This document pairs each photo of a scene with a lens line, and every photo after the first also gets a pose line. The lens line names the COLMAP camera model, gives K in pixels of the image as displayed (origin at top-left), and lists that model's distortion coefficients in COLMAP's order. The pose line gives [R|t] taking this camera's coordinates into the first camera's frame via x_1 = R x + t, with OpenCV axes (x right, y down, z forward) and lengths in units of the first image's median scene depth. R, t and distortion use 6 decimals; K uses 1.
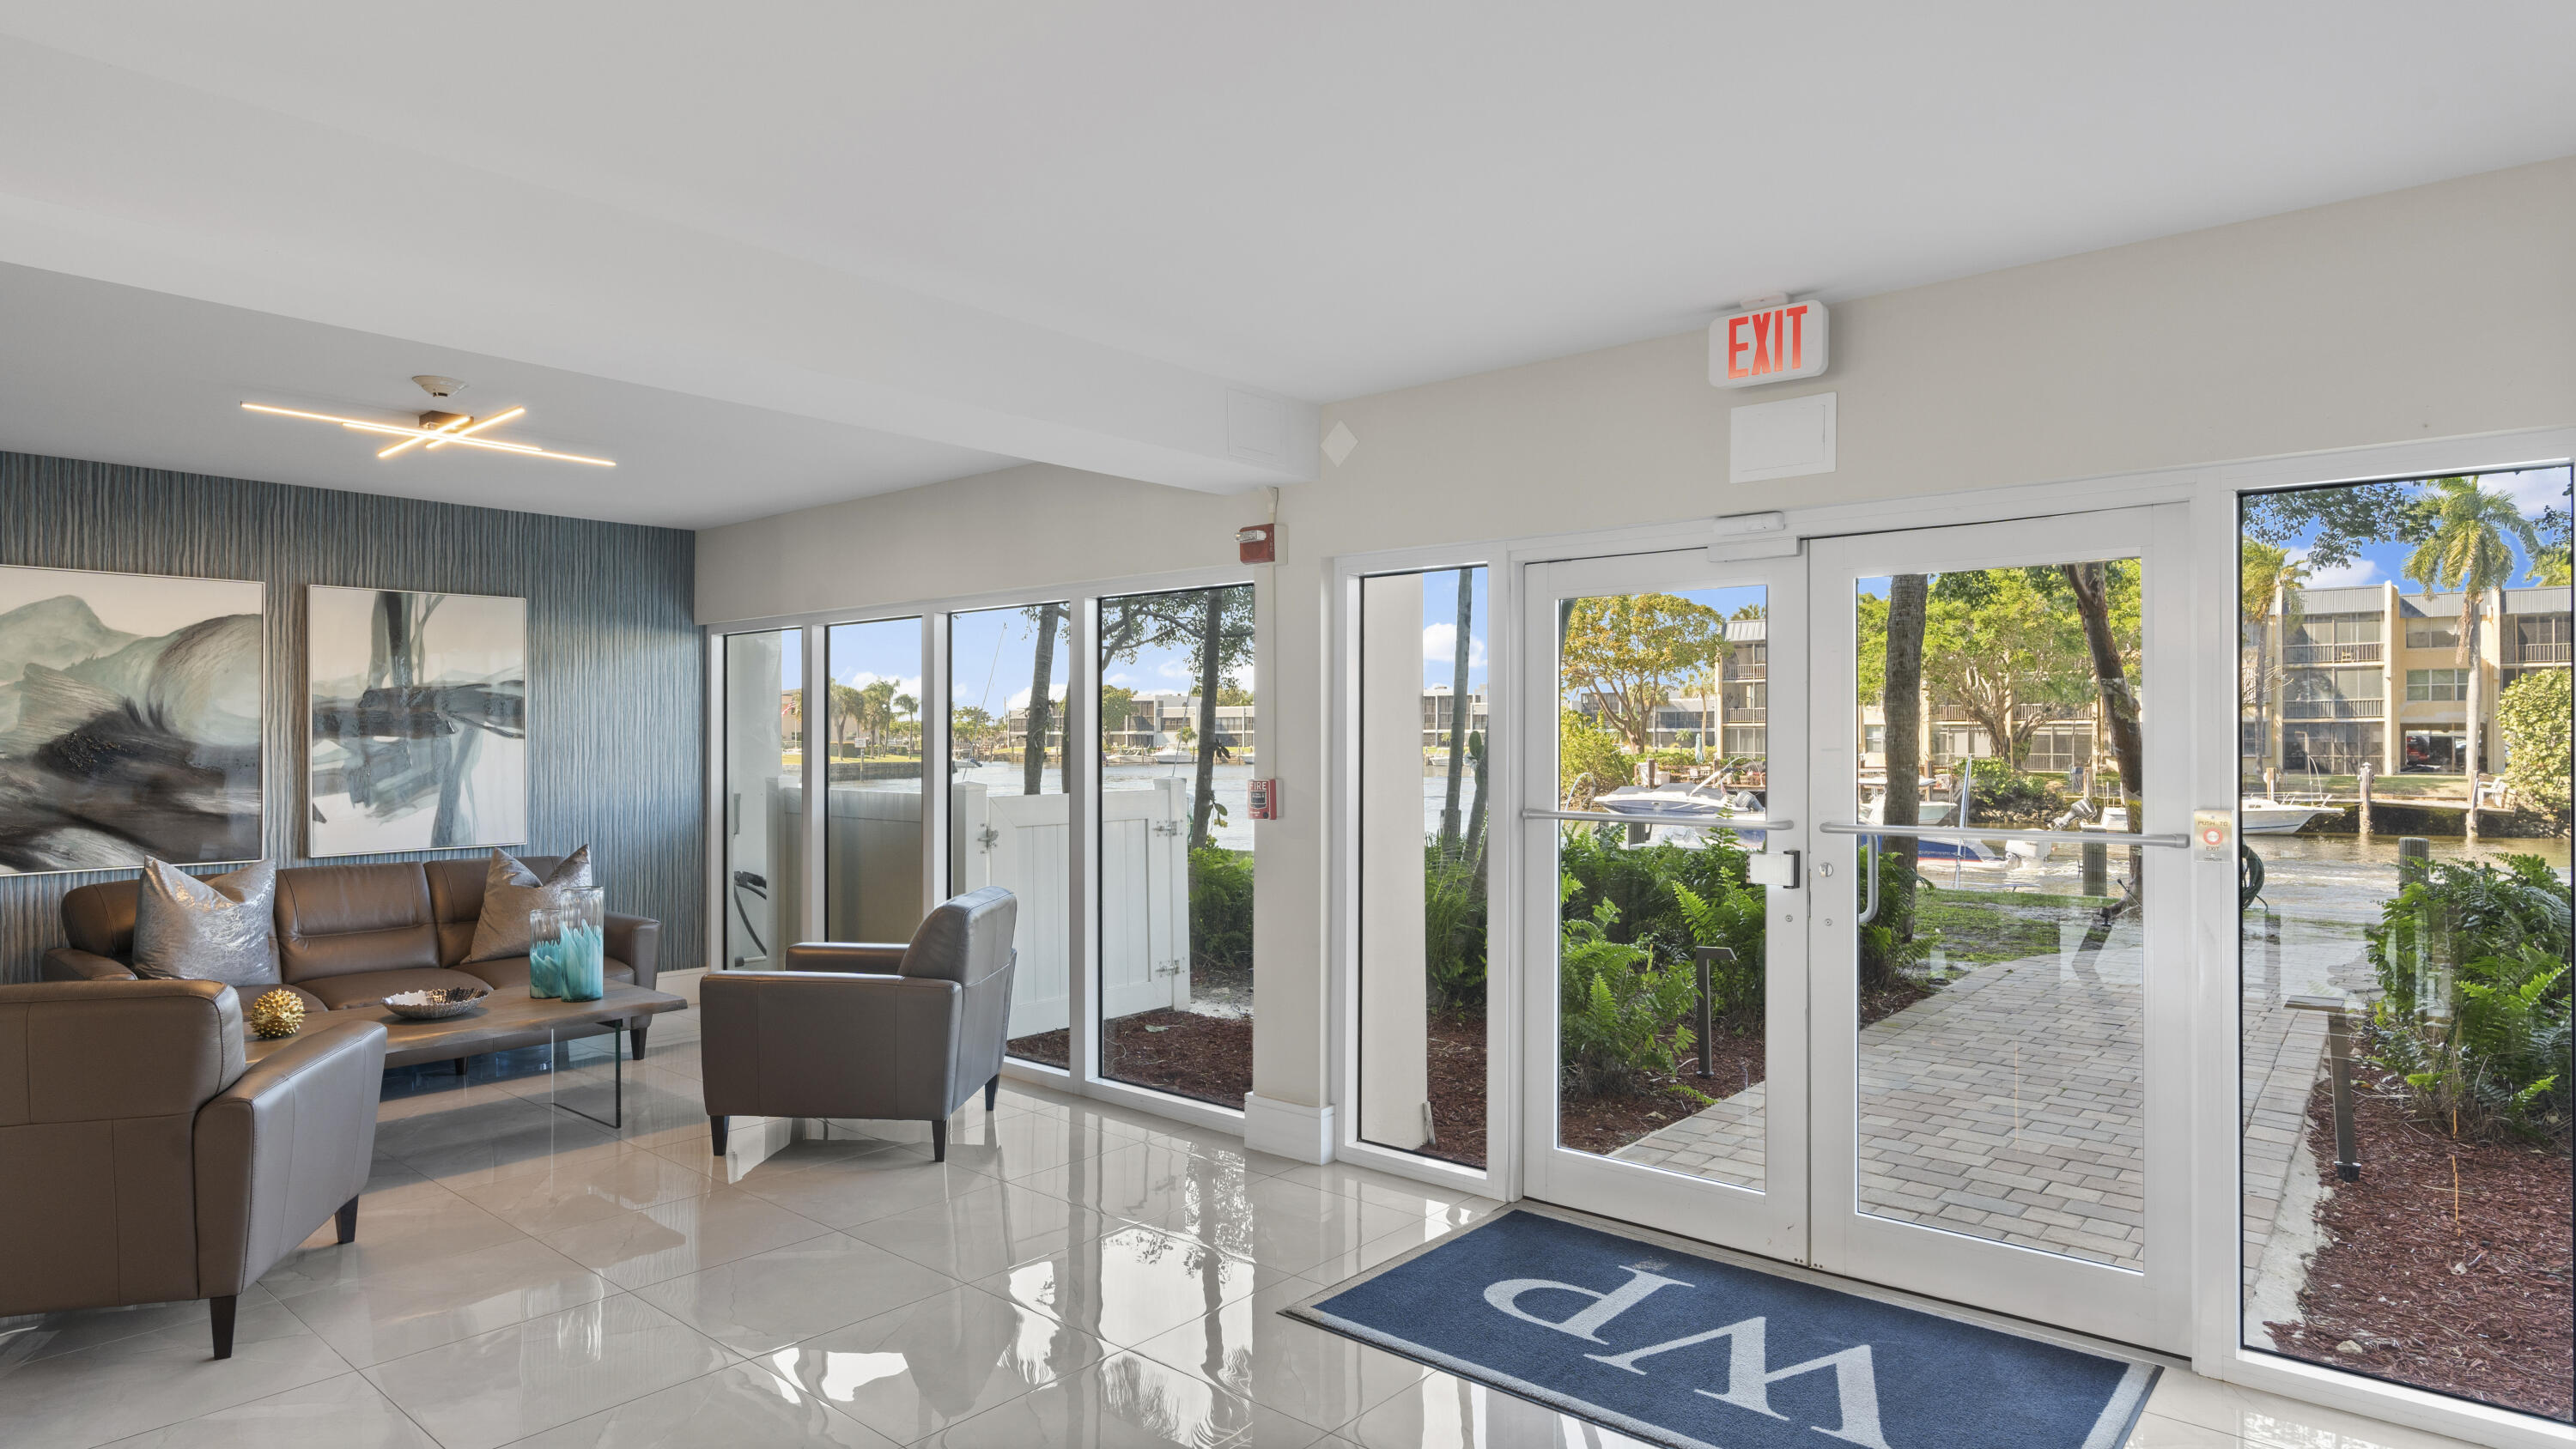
lens RADIAL K [[1394.0, 0, 1279.8], [0, 1394.0, 734.5], [0, 0, 1]] dist [-0.000304, -0.001609]
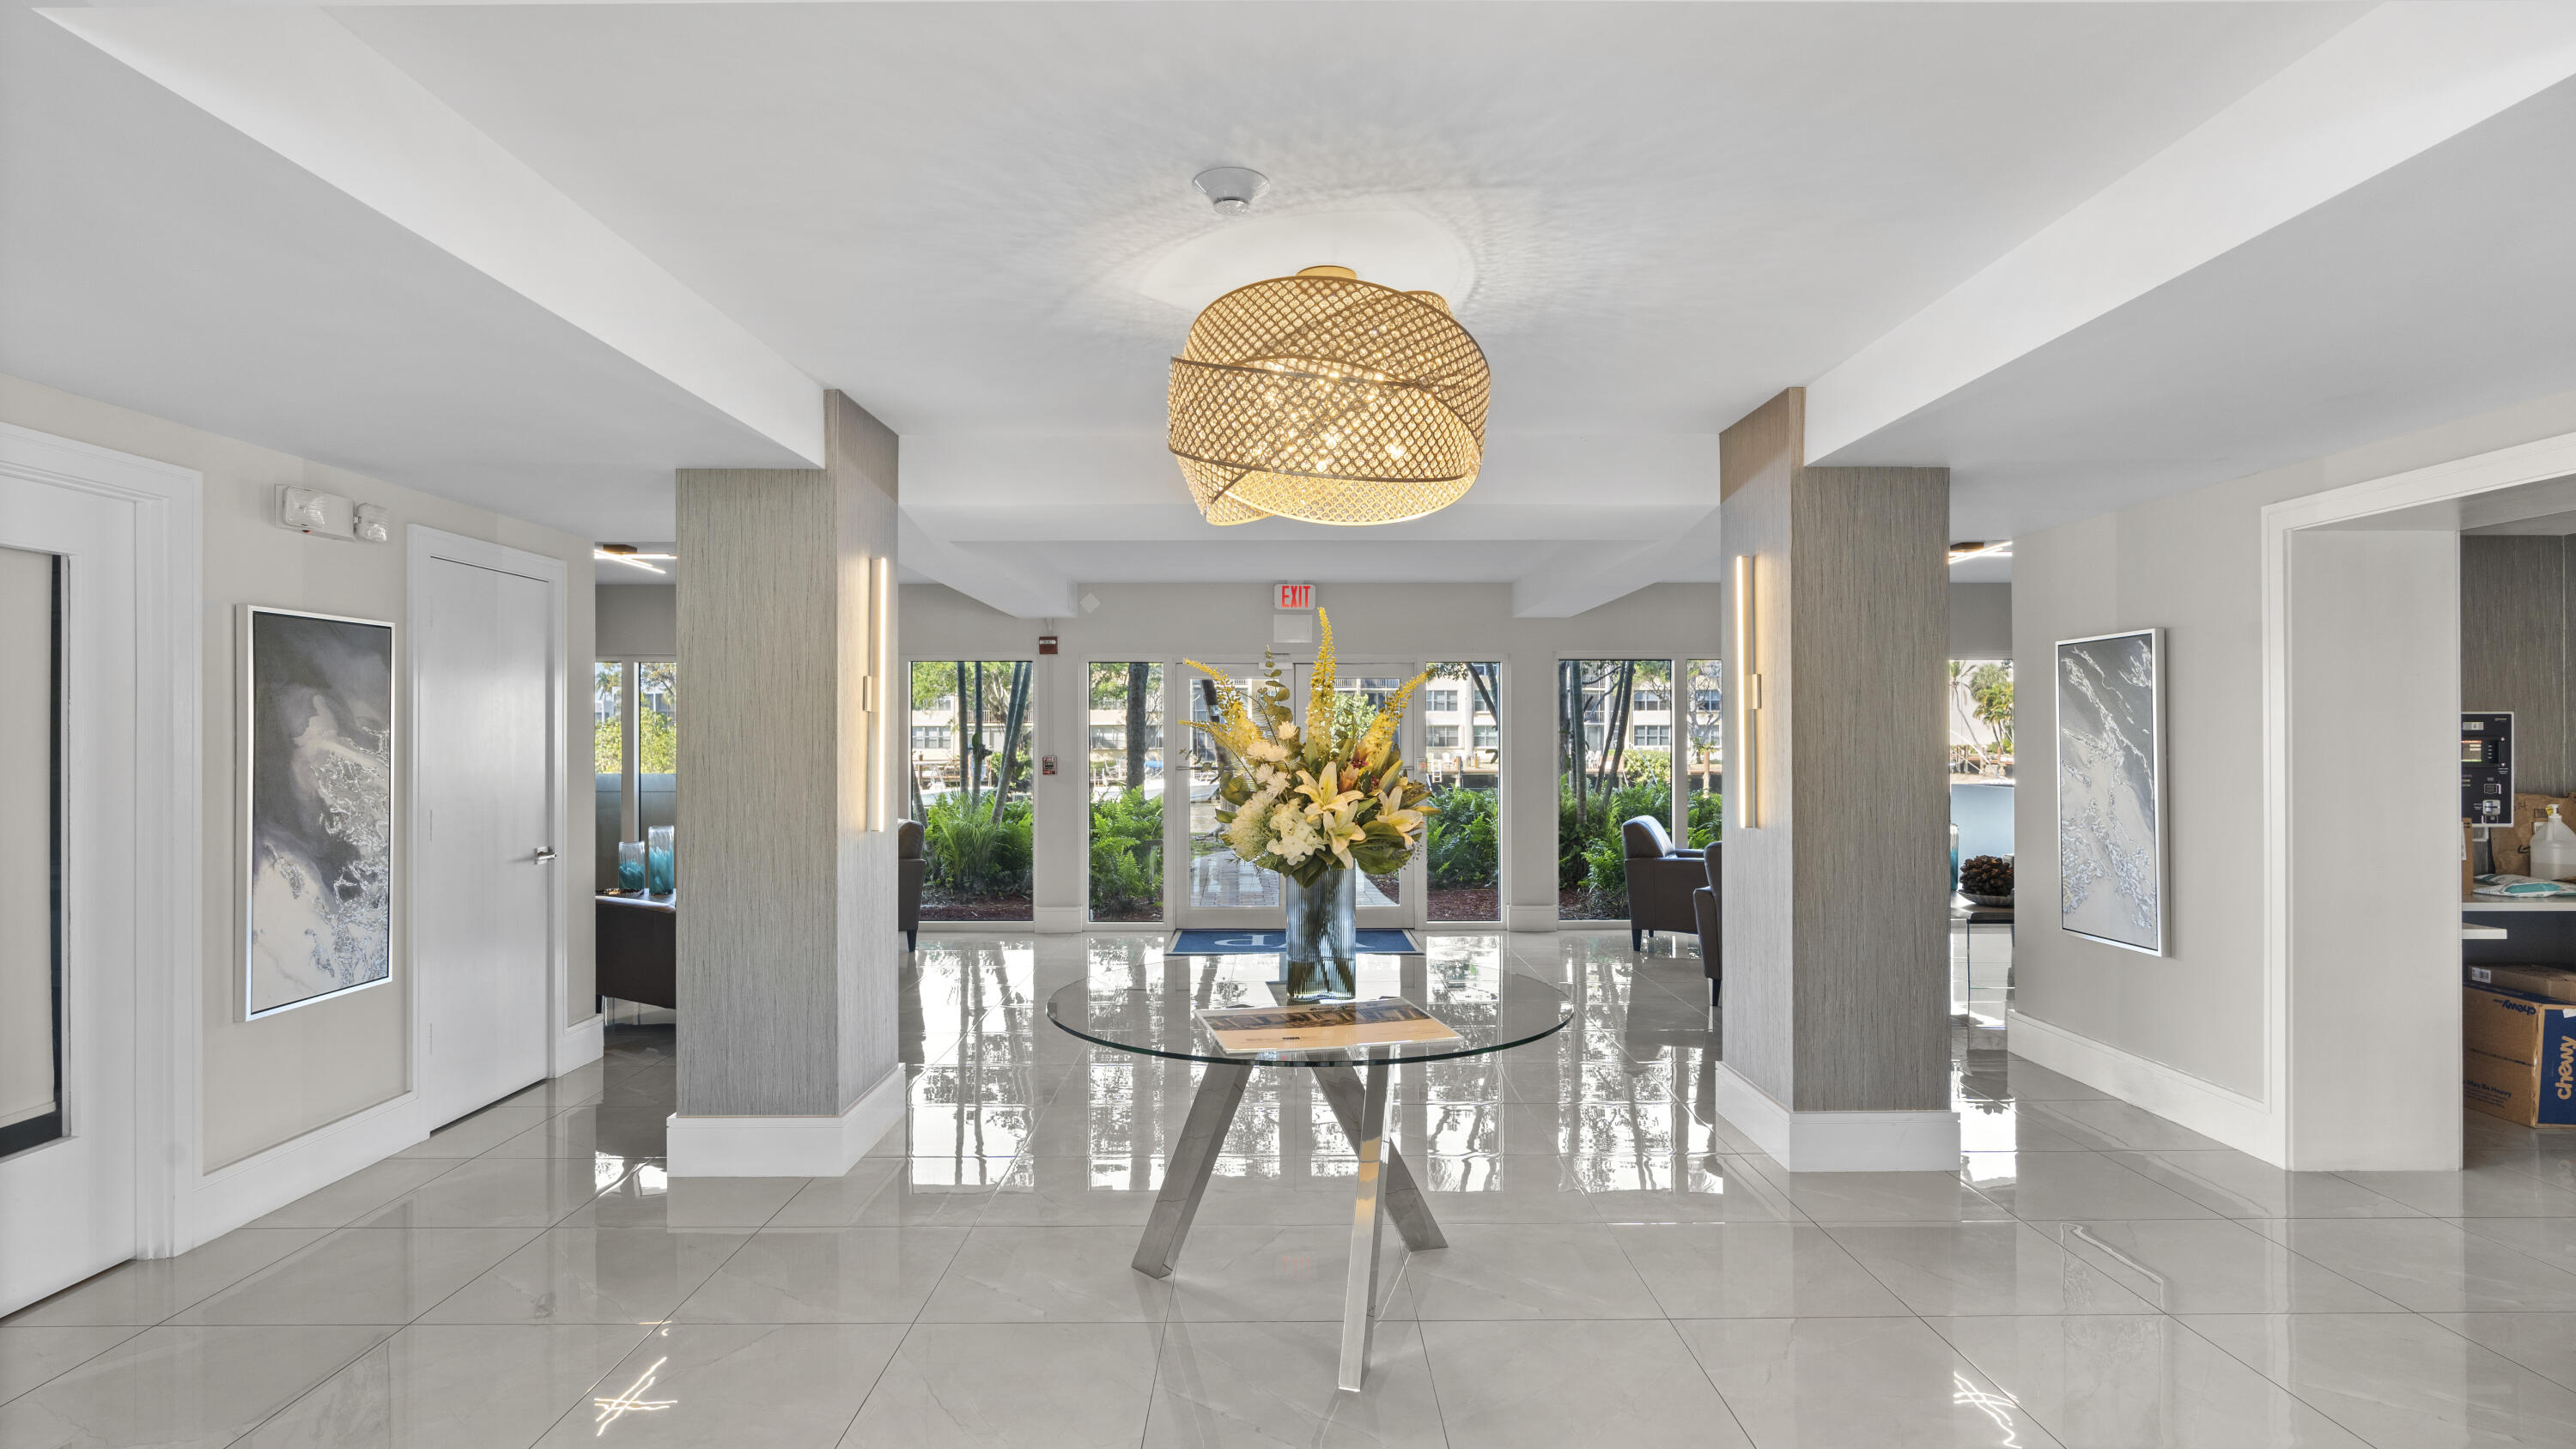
lens RADIAL K [[1356.4, 0, 1287.7], [0, 1356.4, 728.4], [0, 0, 1]] dist [0.000573, 0.000015]
pose [[0.748119, 0.002444, 0.663561, -0.072384], [-0.000116, 0.999994, -0.003552, -0.000306], [-0.663565, 0.002581, 0.748114, -0.050540]]
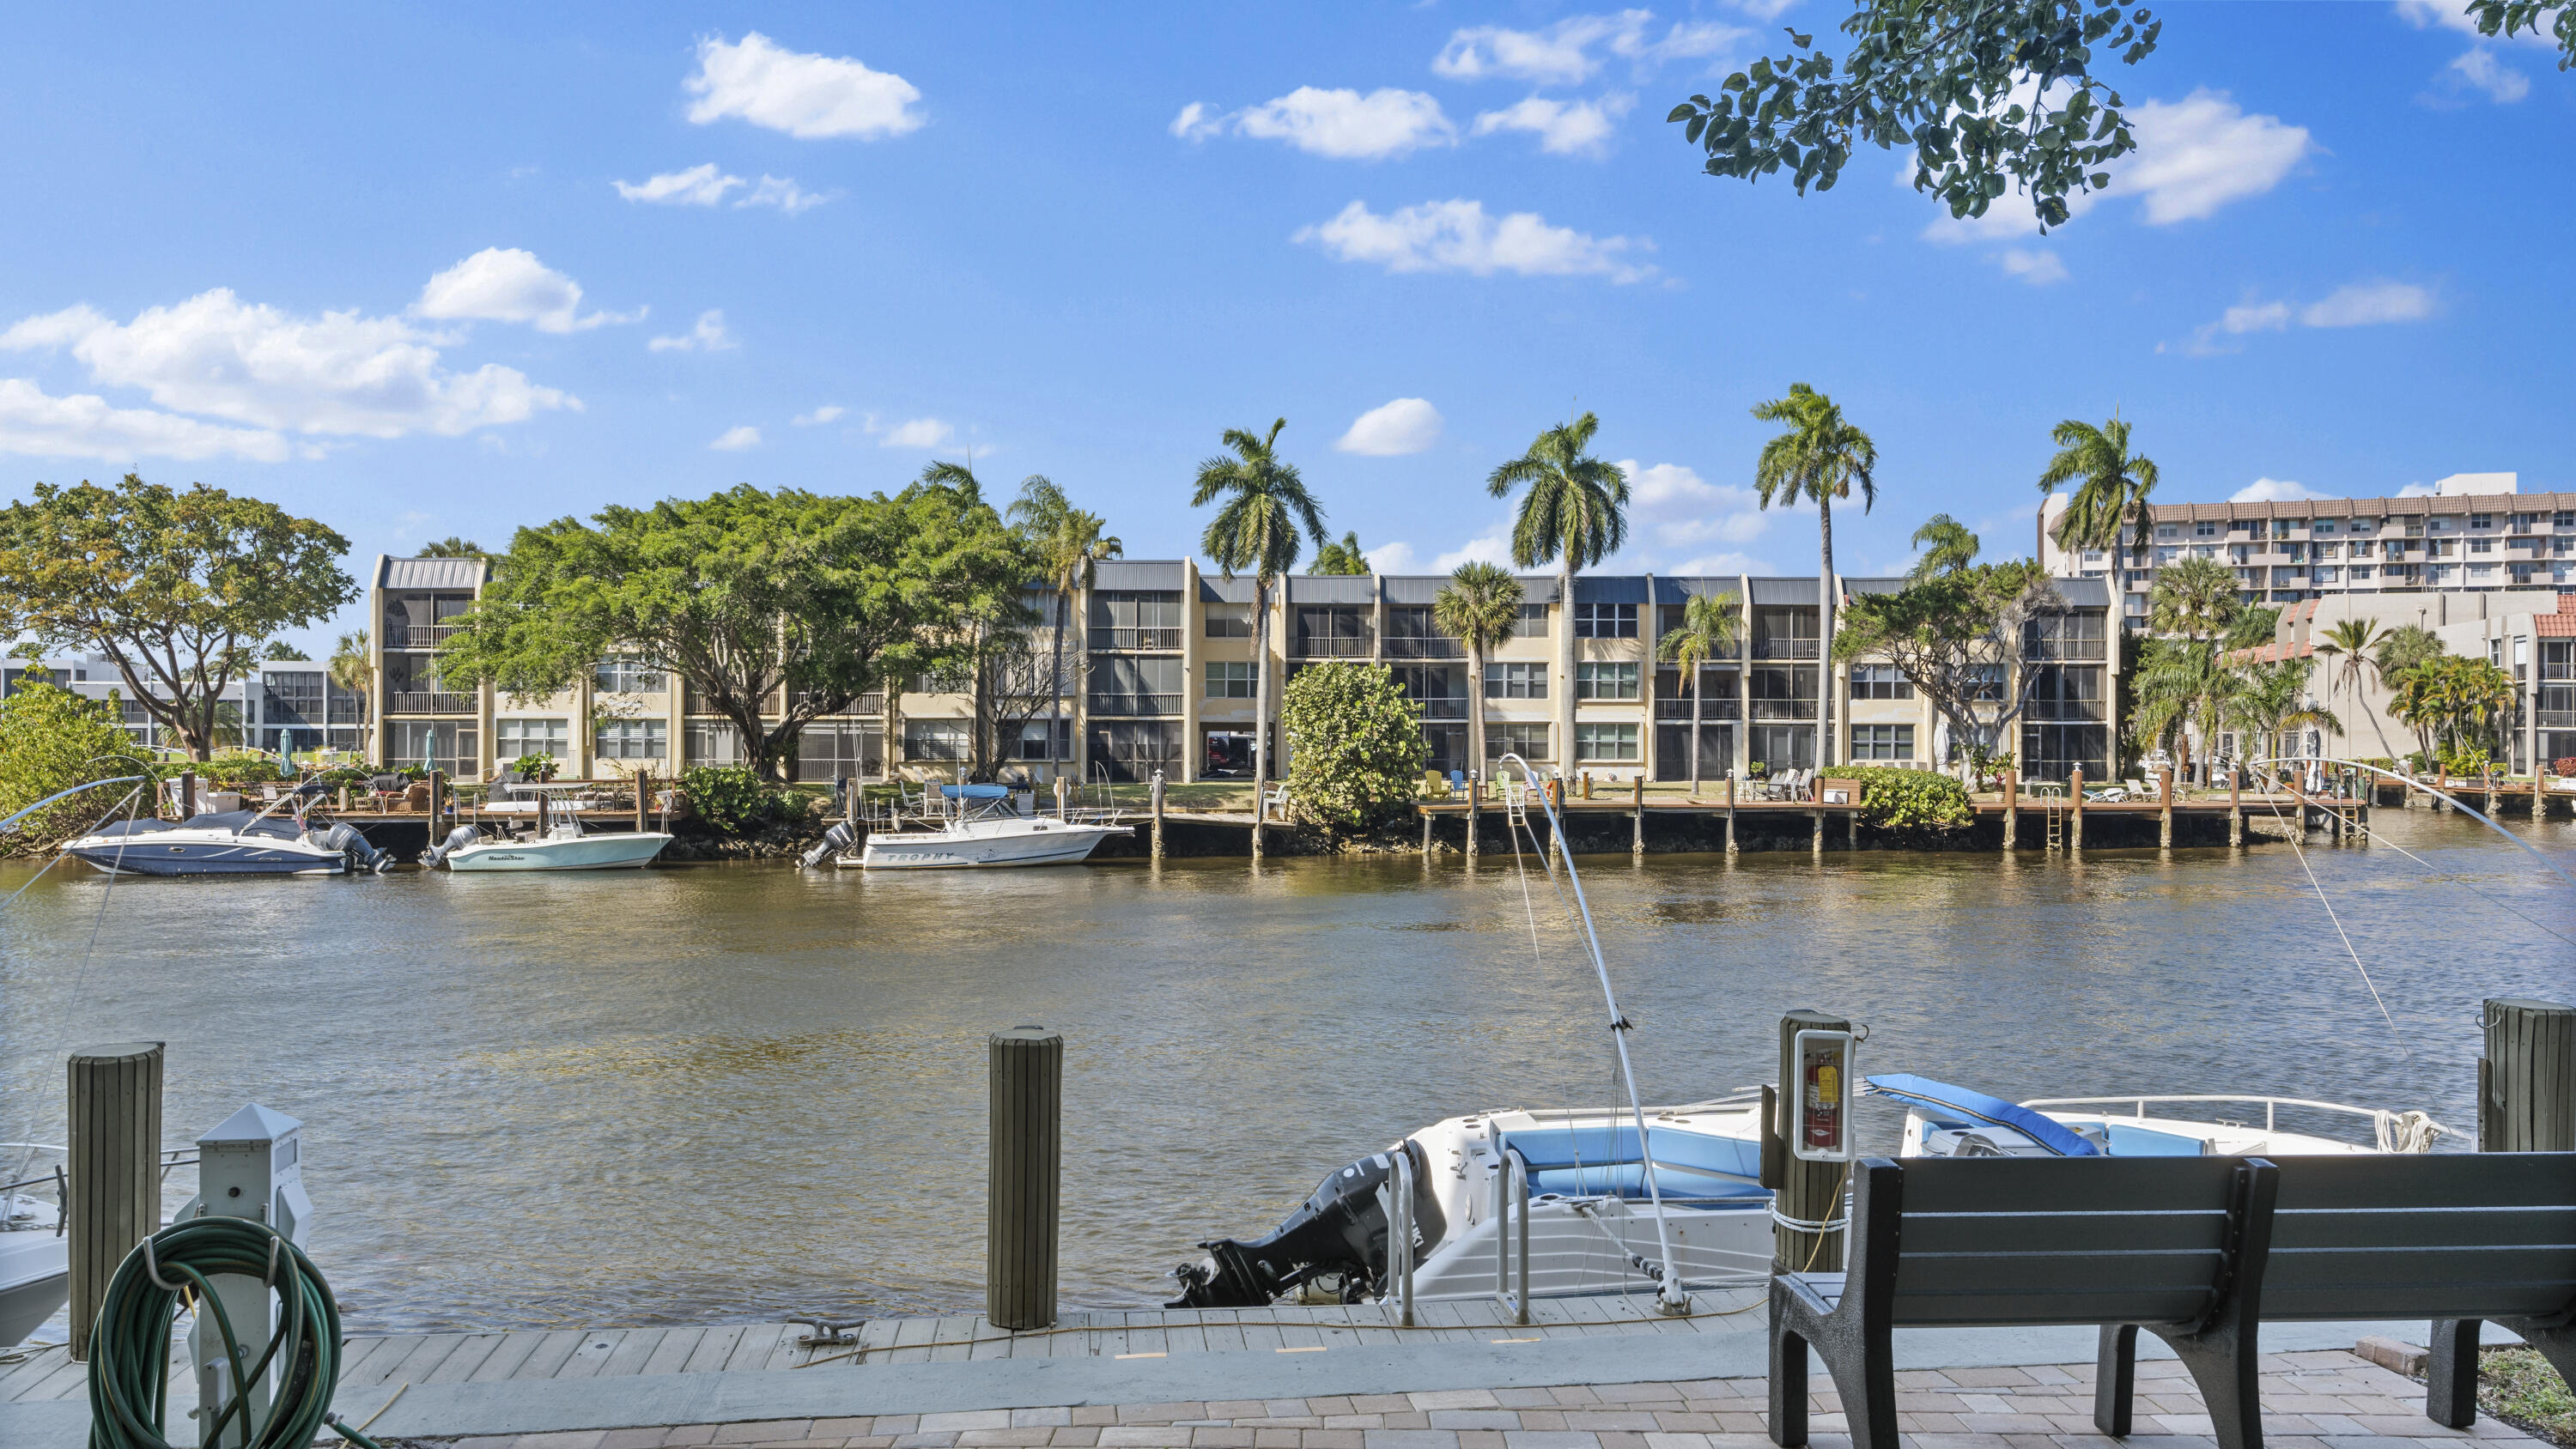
lens RADIAL K [[1804.6, 0, 1289.3], [0, 1804.6, 730.9], [0, 0, 1]] dist [-0.002130, -0.000278]
pose [[0.752405, 0.006291, 0.658671, 0.120199], [-0.005420, 0.999980, -0.003360, 0.000837], [-0.658678, -0.001042, 0.752424, 0.132507]]
